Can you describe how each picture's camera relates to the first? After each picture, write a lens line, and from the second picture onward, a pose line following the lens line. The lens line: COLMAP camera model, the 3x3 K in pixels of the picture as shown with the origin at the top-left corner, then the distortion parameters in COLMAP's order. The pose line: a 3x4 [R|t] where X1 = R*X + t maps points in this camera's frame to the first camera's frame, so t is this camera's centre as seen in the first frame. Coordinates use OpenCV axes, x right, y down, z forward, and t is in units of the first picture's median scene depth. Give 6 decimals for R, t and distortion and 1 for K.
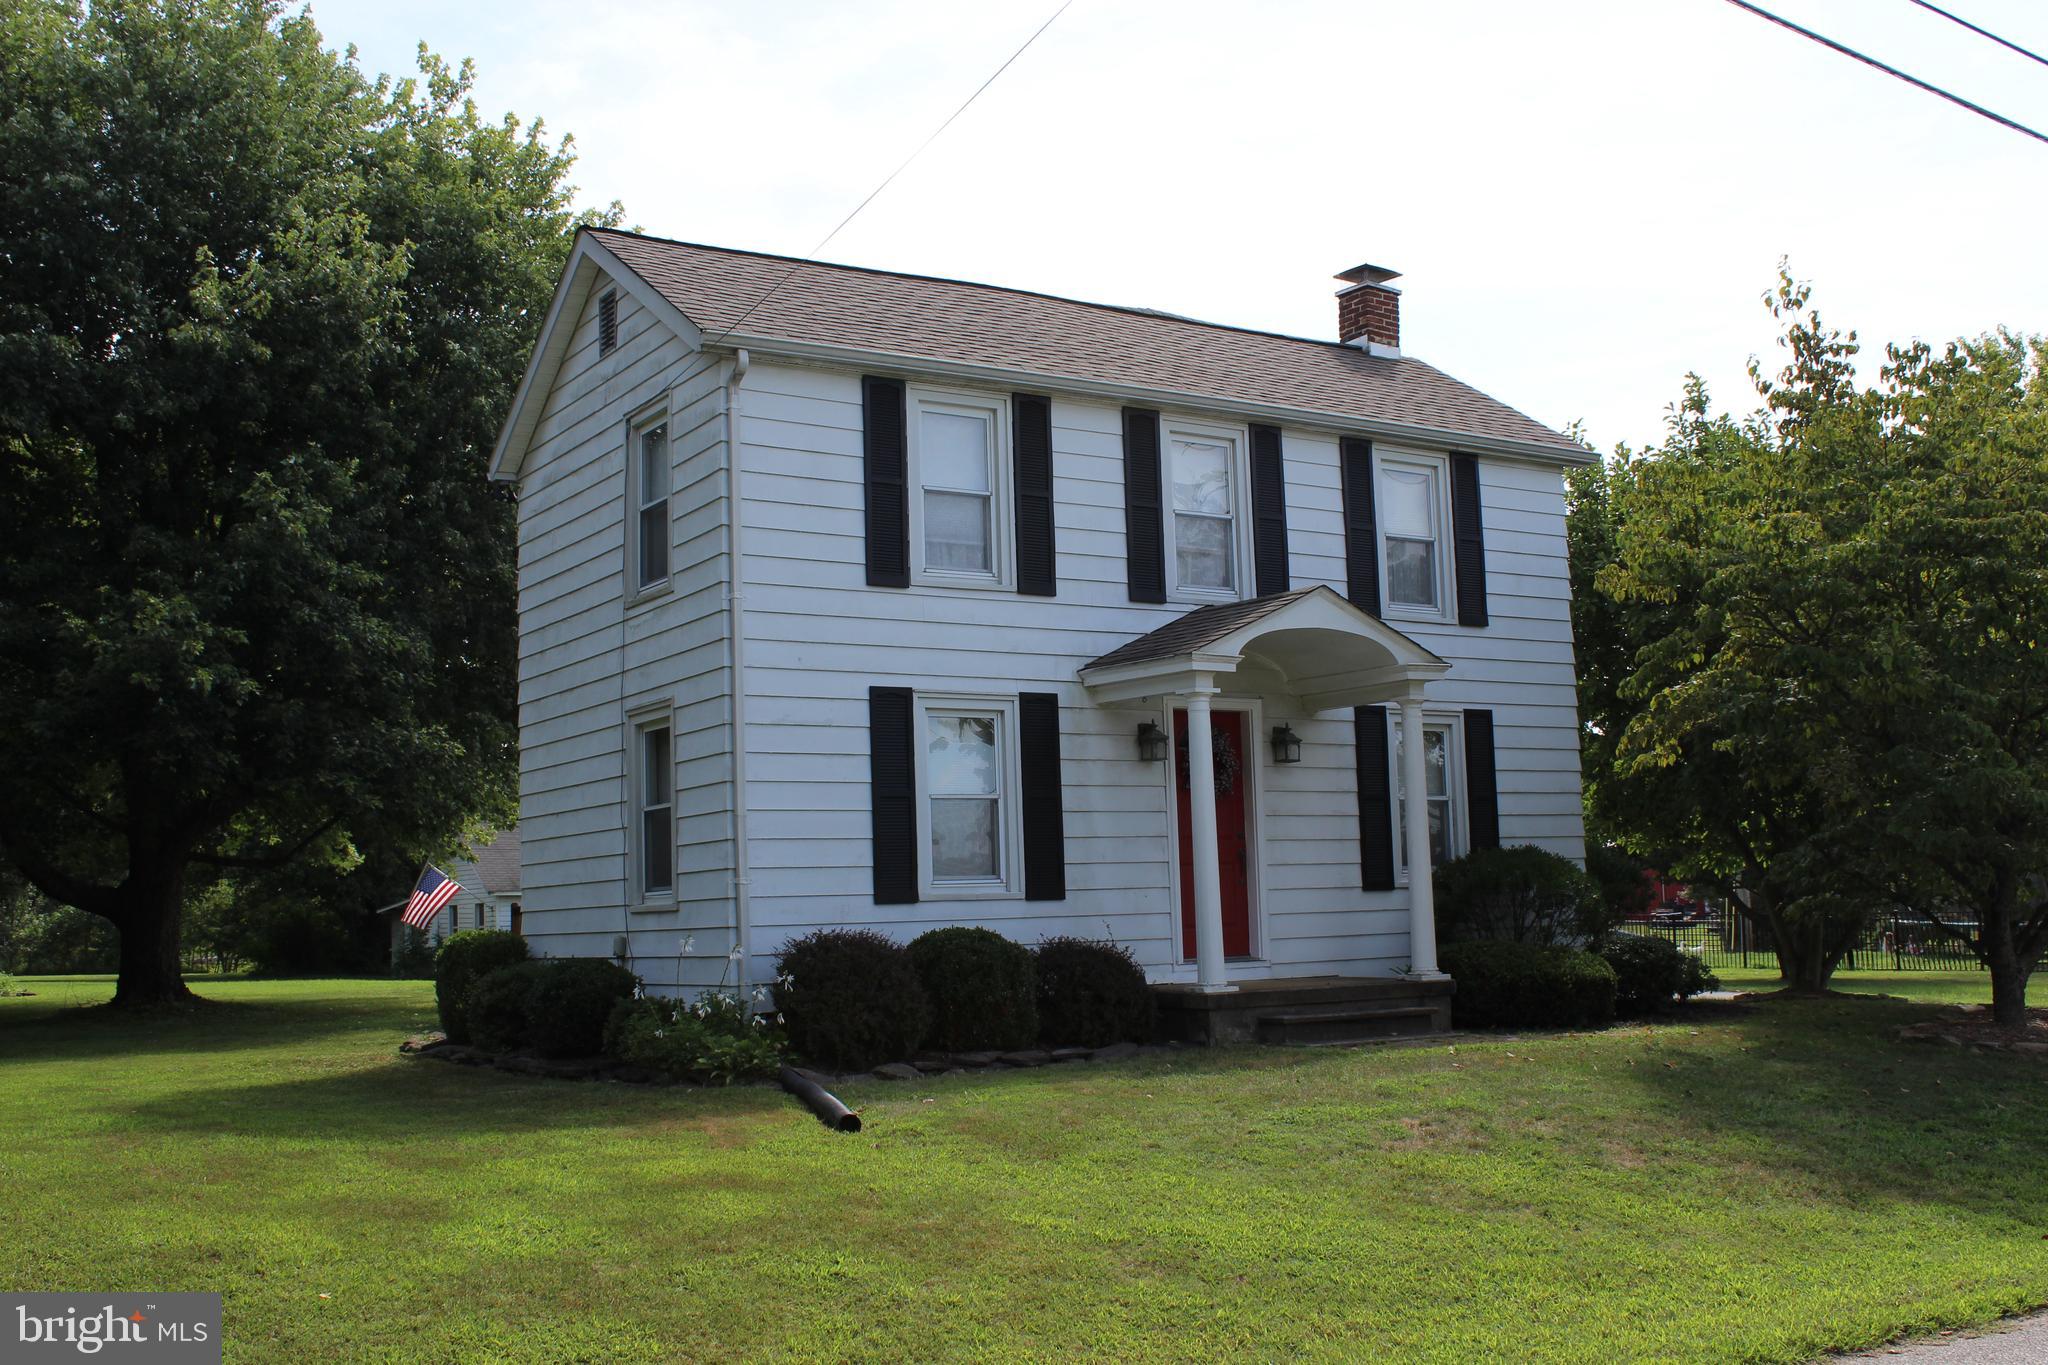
lens RADIAL K [[2063.8, 0, 1018.9], [0, 2063.8, 693.2], [0, 0, 1]] dist [-0.103739, 0.000000]
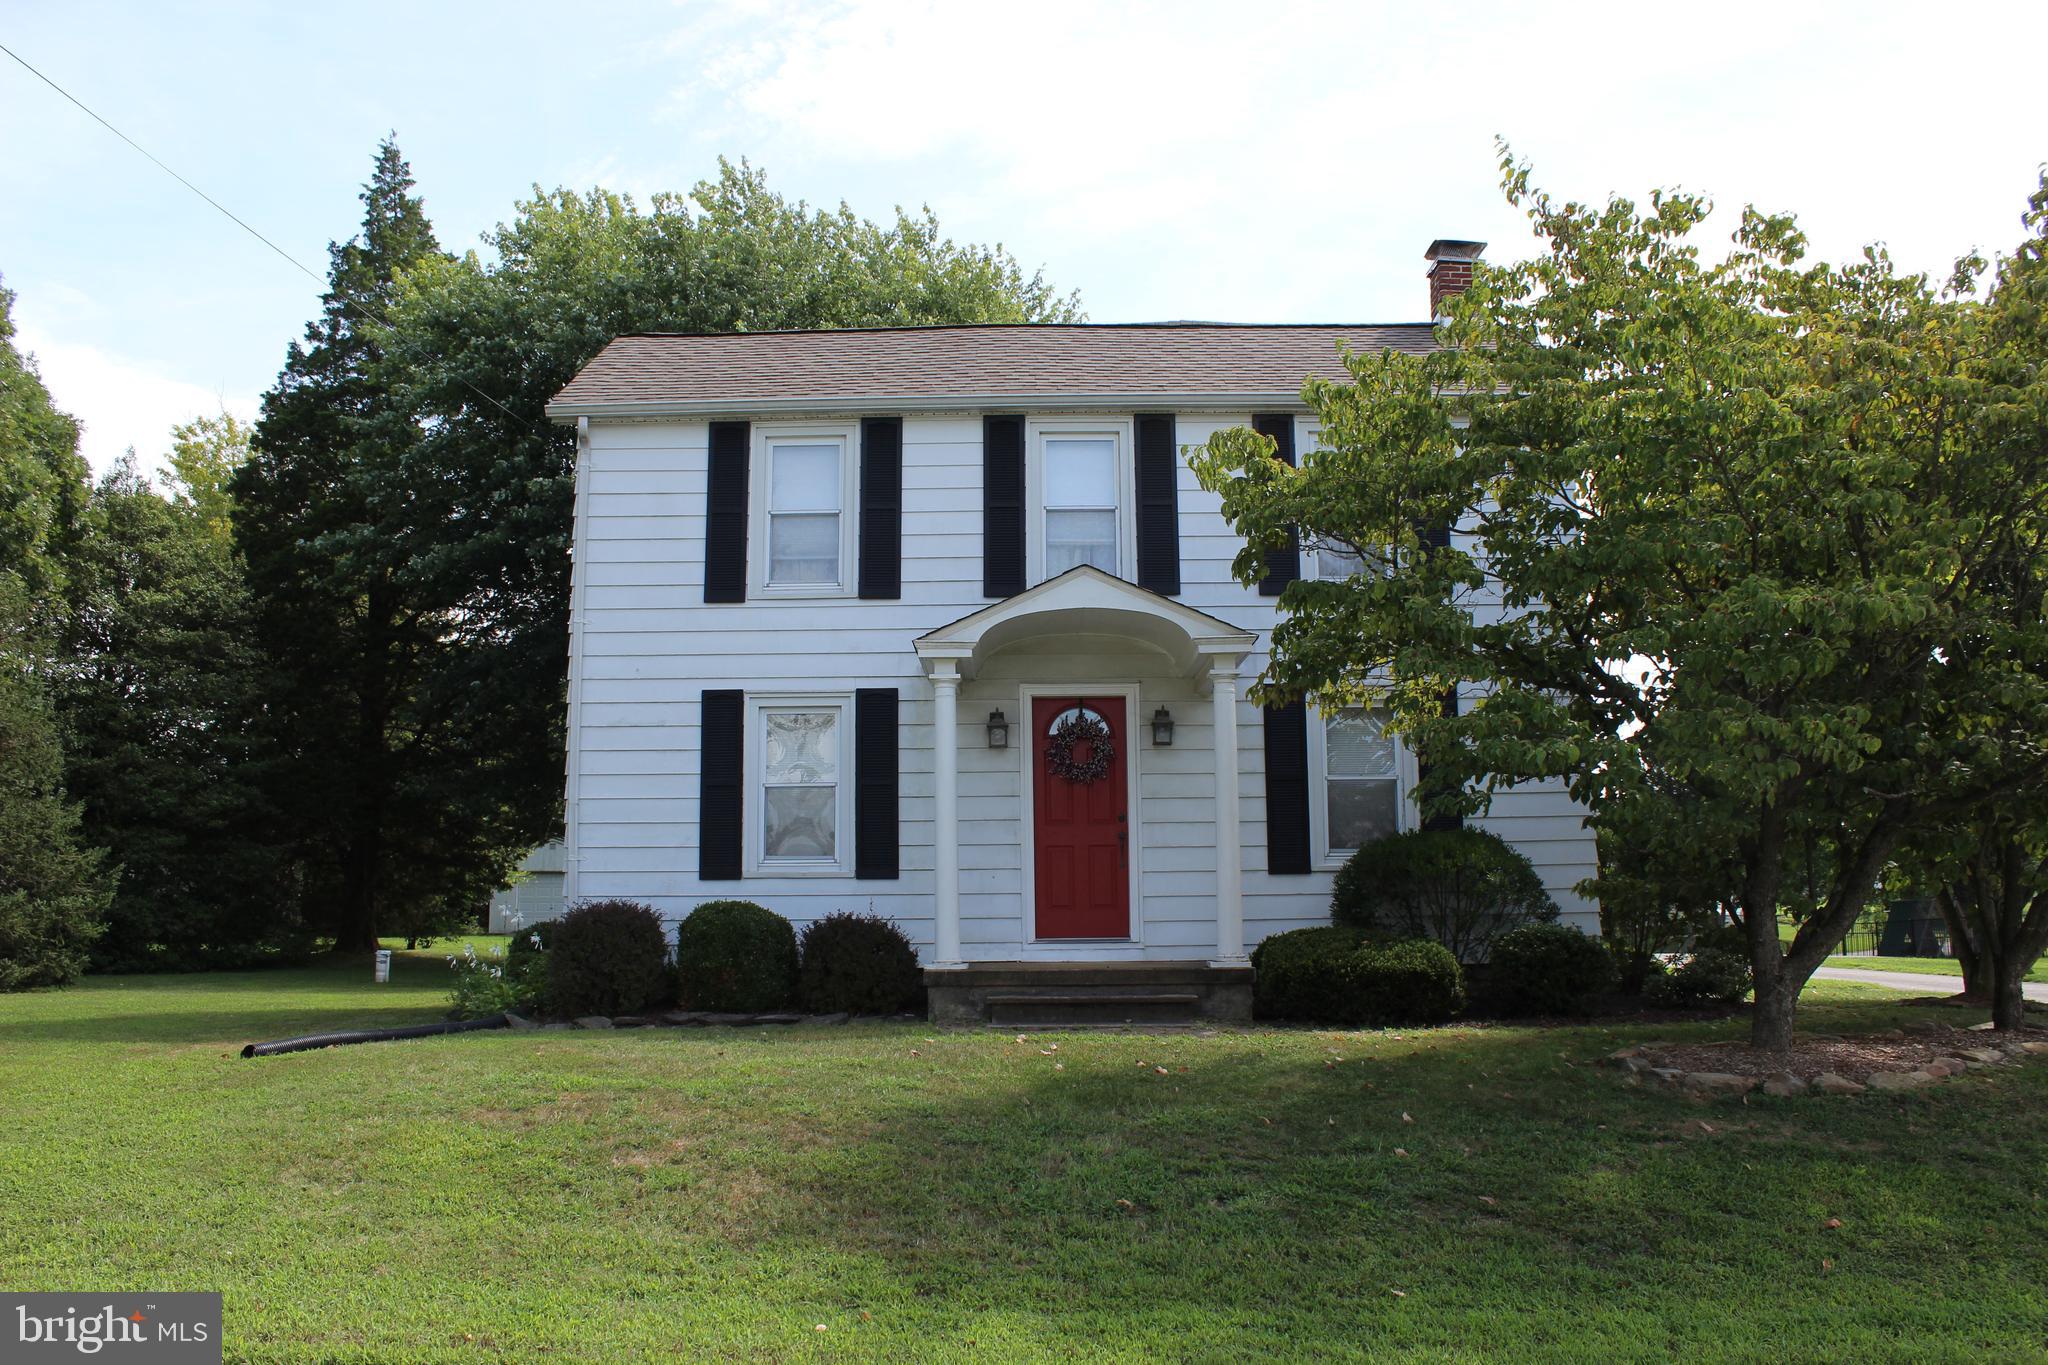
lens RADIAL K [[1689.7, 0, 1028.4], [0, 1689.7, 681.3], [0, 0, 1]] dist [-0.137796, 0.066421]
pose [[0.843102, -0.054084, -0.535027, 0.551948], [0.042665, 0.998521, -0.033704, 0.029477], [0.536058, 0.005589, 0.844162, 0.290551]]
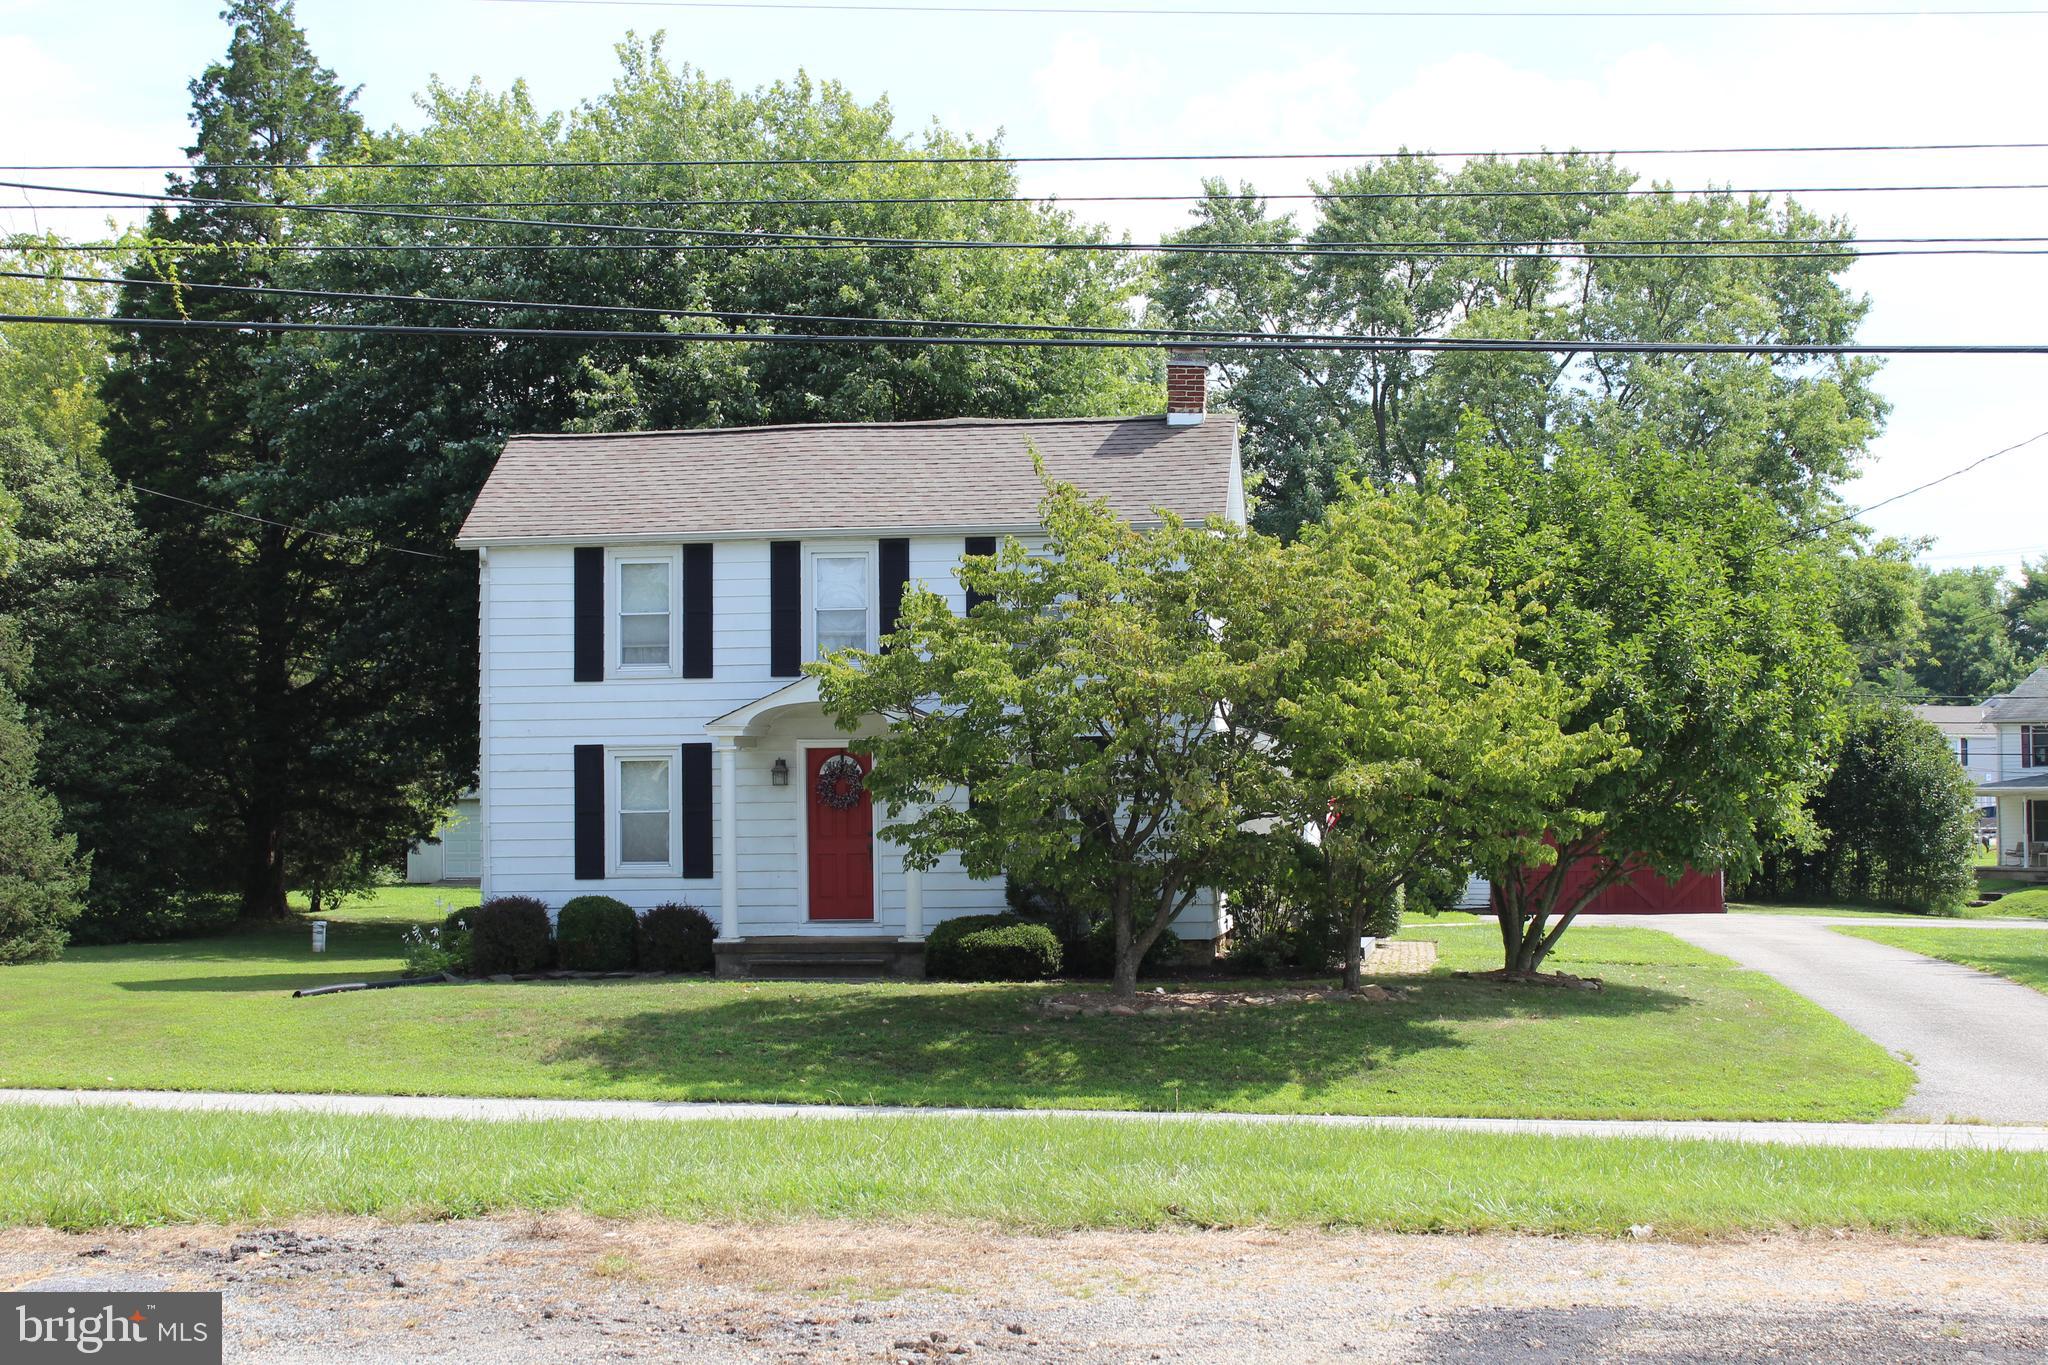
lens RADIAL K [[3323.3, 0, 1018.7], [0, 3323.3, 676.6], [0, 0, 1]] dist [0.007394, 0.000000]
pose [[0.770741, -0.006910, -0.637111, 1.760847], [0.057409, 0.996627, 0.058641, -0.179719], [0.634557, -0.081773, 0.768538, -0.737706]]
